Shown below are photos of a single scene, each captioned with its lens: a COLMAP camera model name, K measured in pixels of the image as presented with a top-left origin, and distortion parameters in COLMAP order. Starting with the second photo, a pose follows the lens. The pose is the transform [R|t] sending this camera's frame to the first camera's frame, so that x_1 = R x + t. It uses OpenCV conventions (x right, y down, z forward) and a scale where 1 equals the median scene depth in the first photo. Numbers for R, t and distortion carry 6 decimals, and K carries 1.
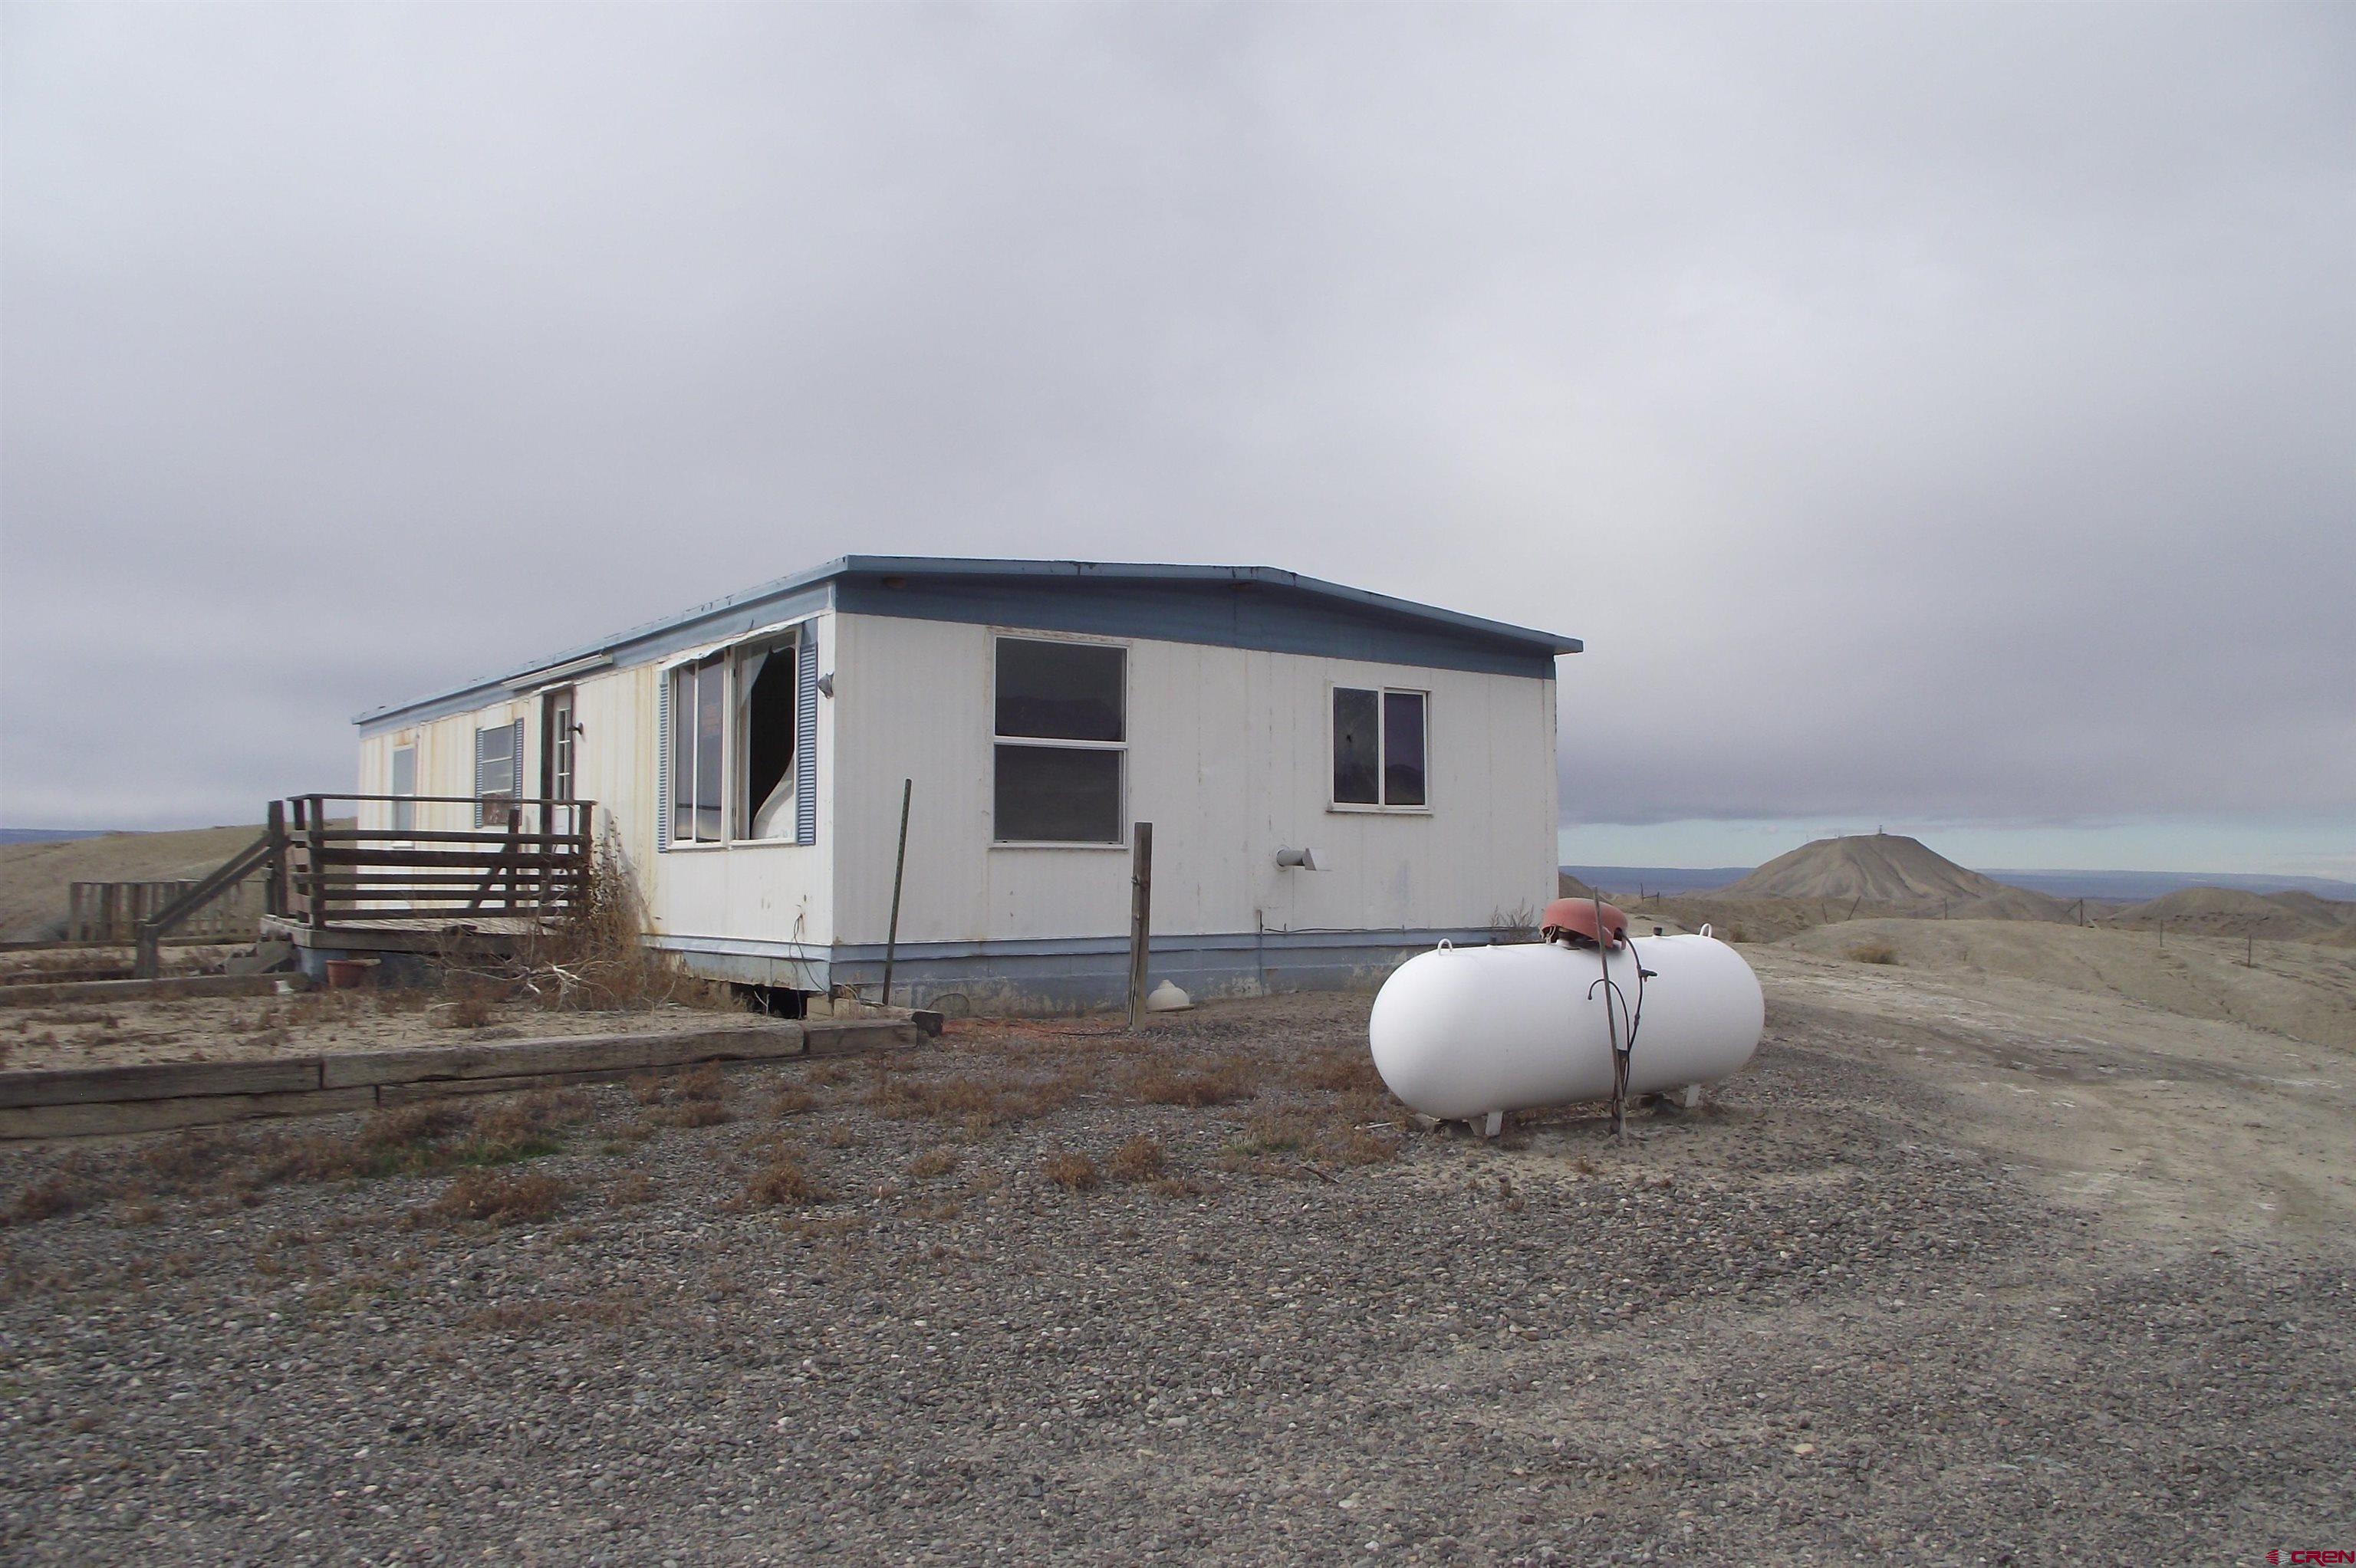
lens RADIAL K [[1842.7, 0, 1178.0], [0, 1842.7, 784.0], [0, 0, 1]] dist [-0.093298, 0.063368]
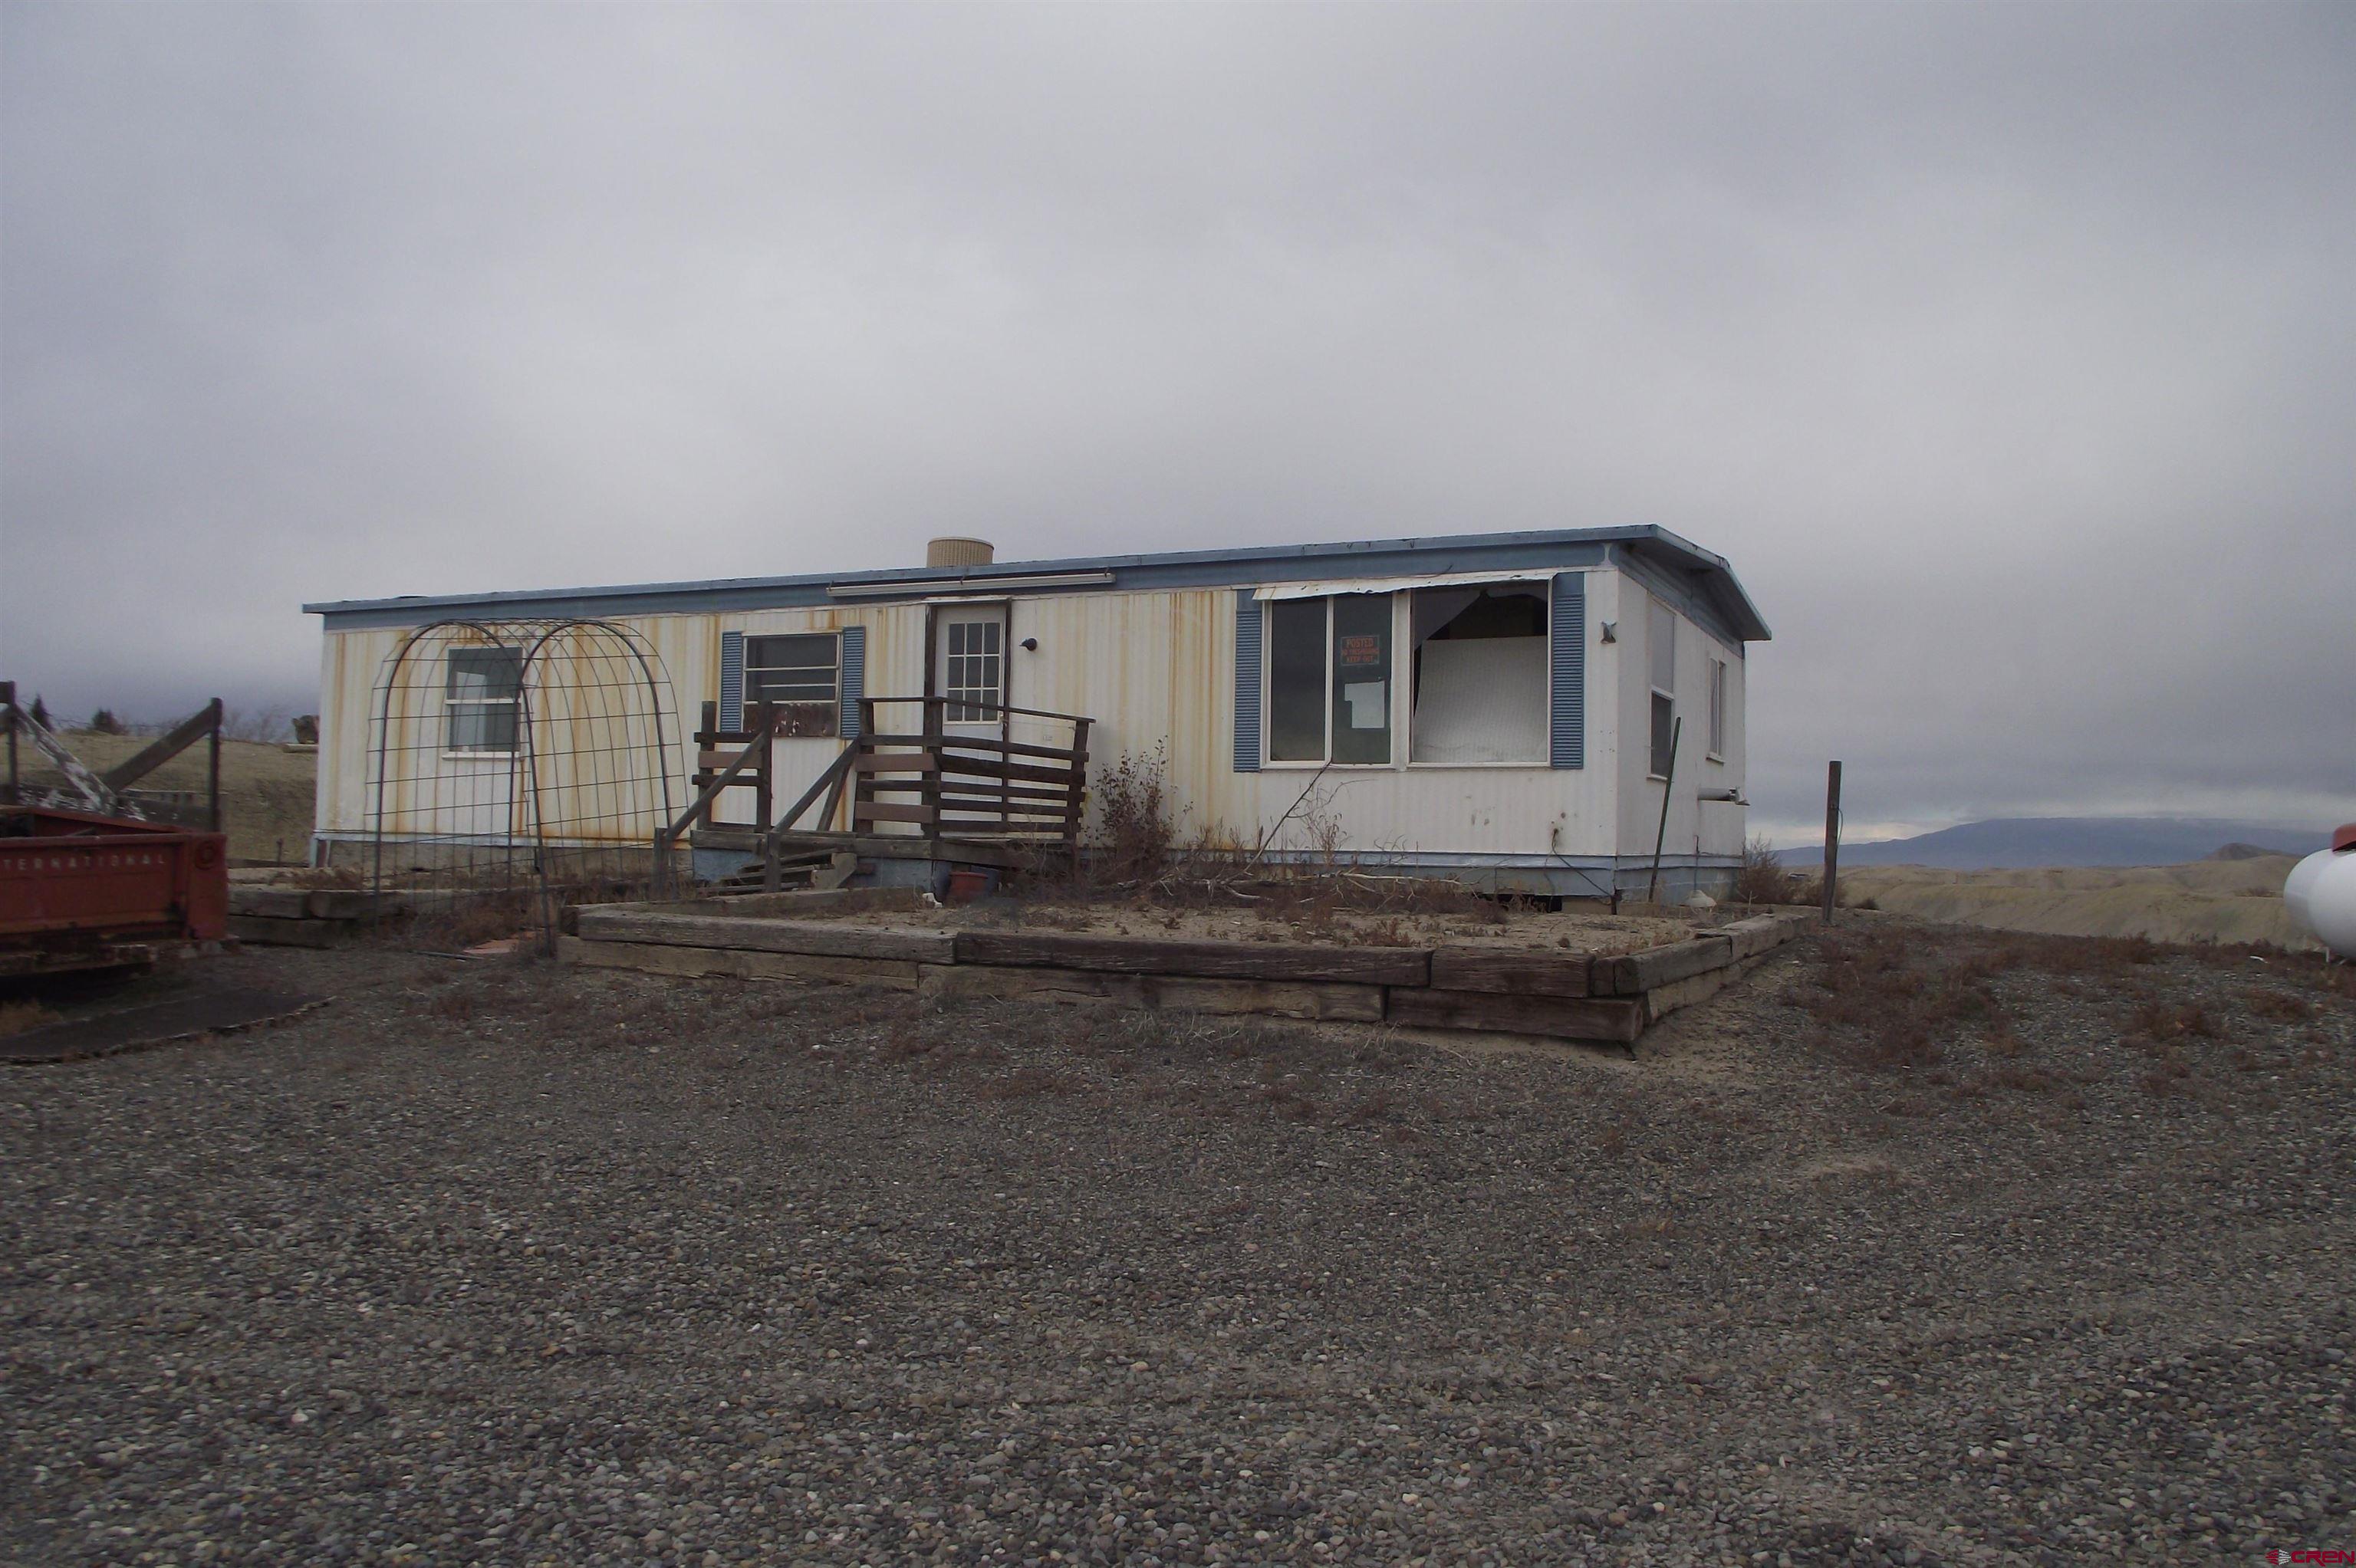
lens RADIAL K [[1842.7, 0, 1178.0], [0, 1842.7, 784.0], [0, 0, 1]] dist [-0.093298, 0.063368]
pose [[0.873899, 0.033348, 0.484962, -0.962426], [-0.044250, 0.998959, 0.011046, 0.040046], [-0.484089, -0.031113, 0.874465, 0.106827]]
